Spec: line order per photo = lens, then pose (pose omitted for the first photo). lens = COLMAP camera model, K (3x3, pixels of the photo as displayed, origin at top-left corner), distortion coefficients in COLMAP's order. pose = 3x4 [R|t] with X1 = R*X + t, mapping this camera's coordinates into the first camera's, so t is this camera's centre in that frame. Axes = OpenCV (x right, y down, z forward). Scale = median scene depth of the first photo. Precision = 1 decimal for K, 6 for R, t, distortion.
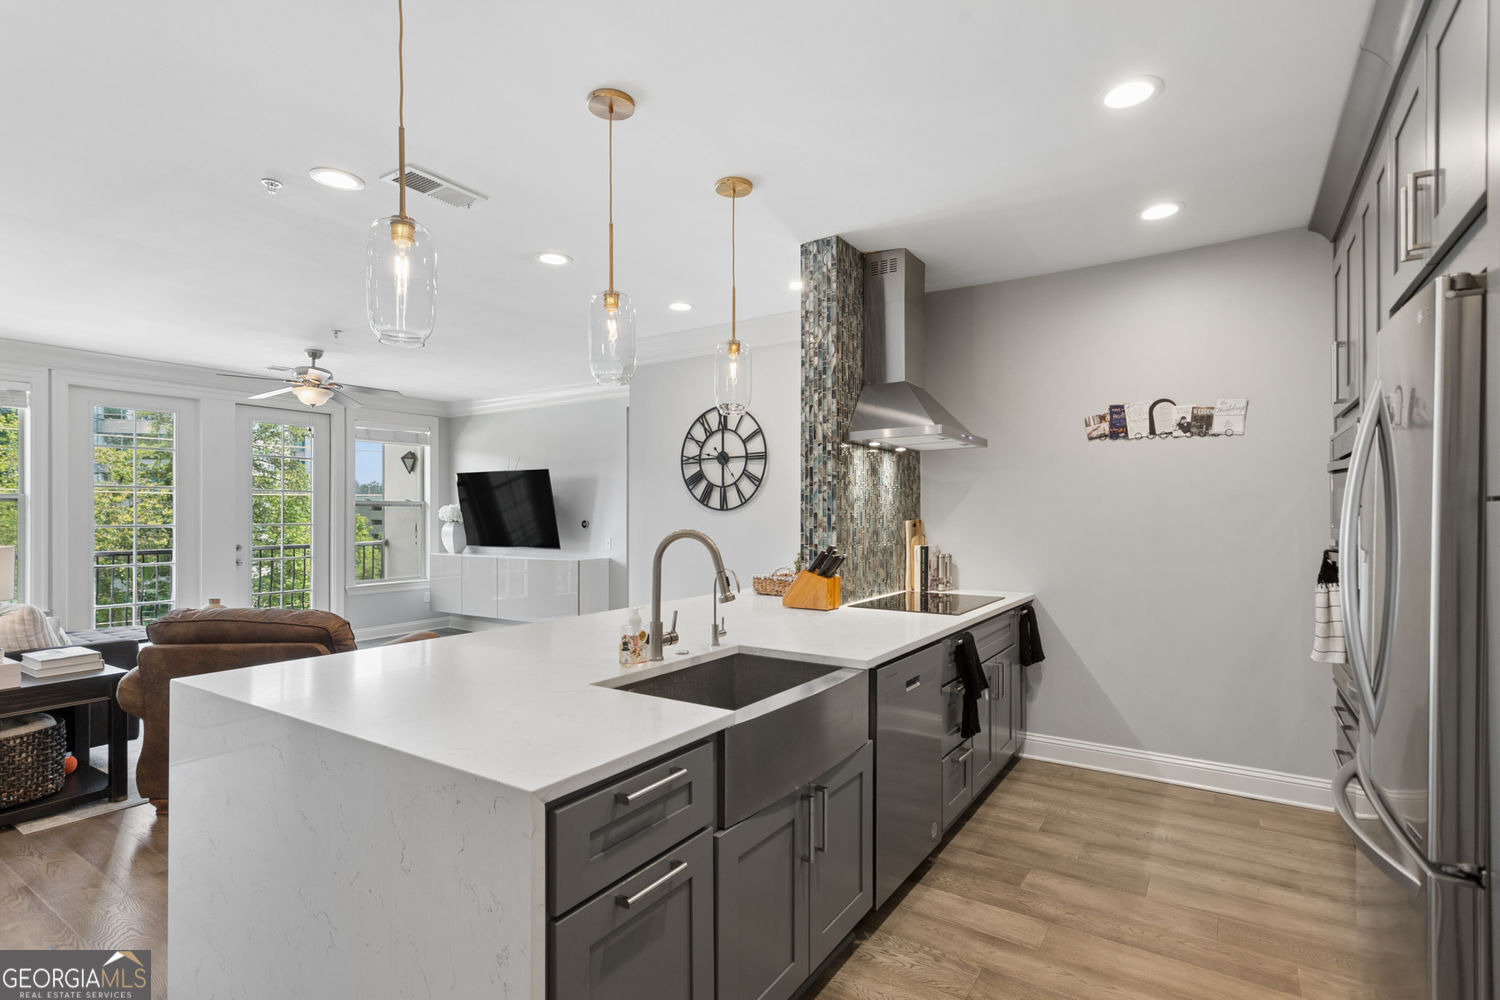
lens RADIAL K [[721.8, 0, 762.7], [0, 721.8, 510.2], [0, 0, 1]] dist [0.002808, 0.002401]
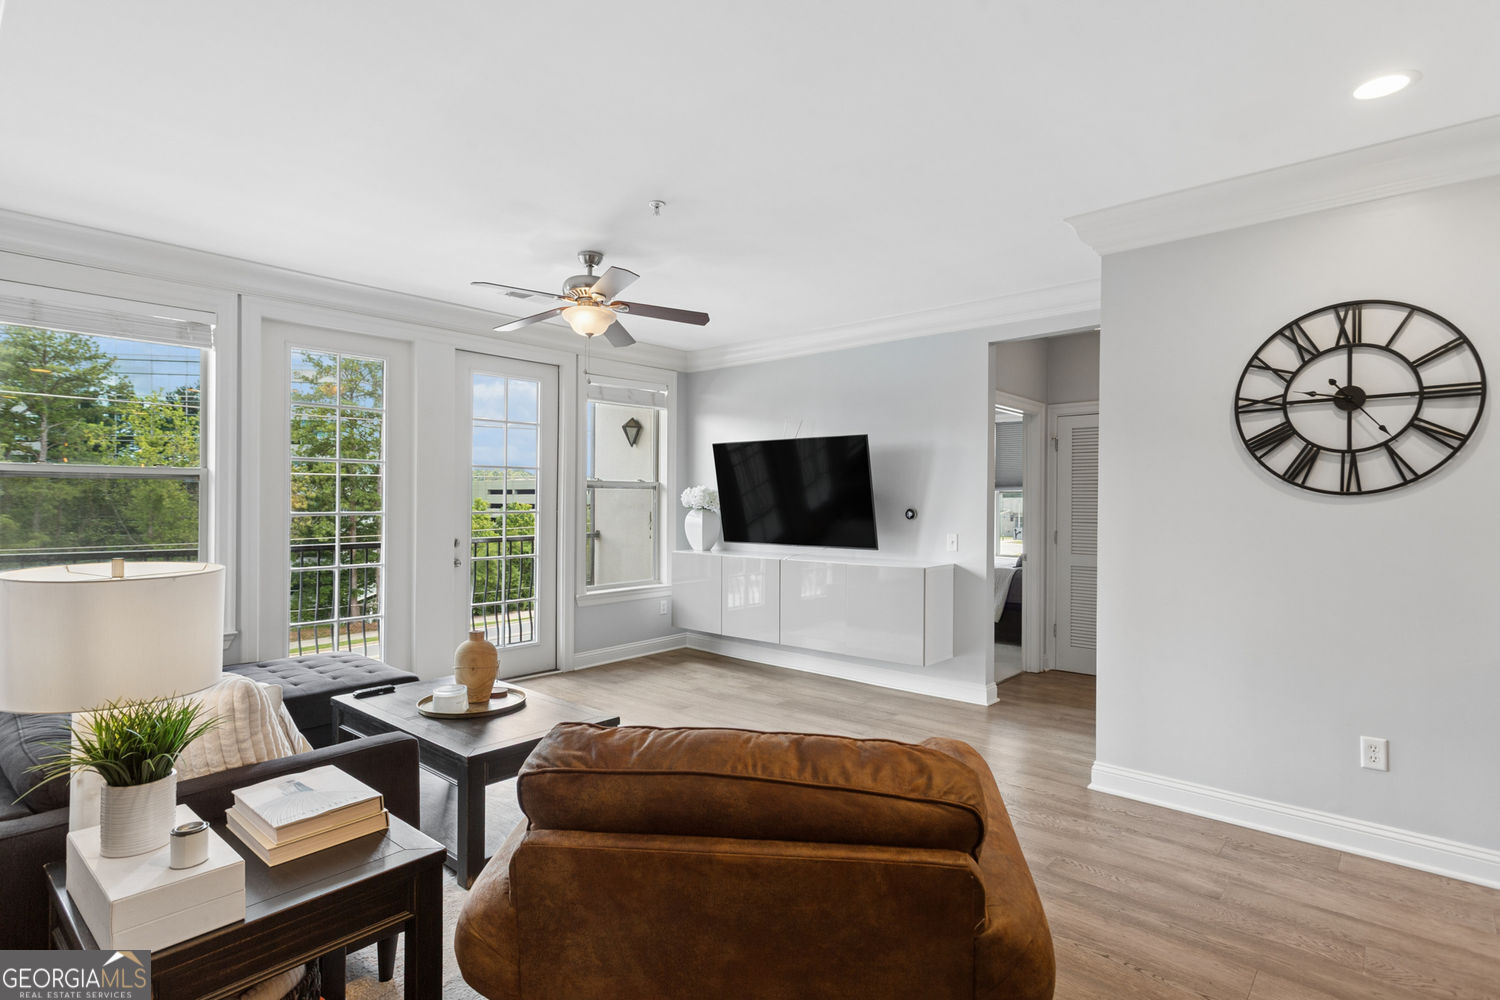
lens RADIAL K [[721.8, 0, 742.6], [0, 721.8, 492.9], [0, 0, 1]] dist [0.002808, 0.002401]
pose [[0.990743, 0.003296, -0.135712, -0.423649], [-0.003737, 0.999989, -0.002993, 0.002063], [0.135701, 0.003472, 0.990744, 0.388715]]
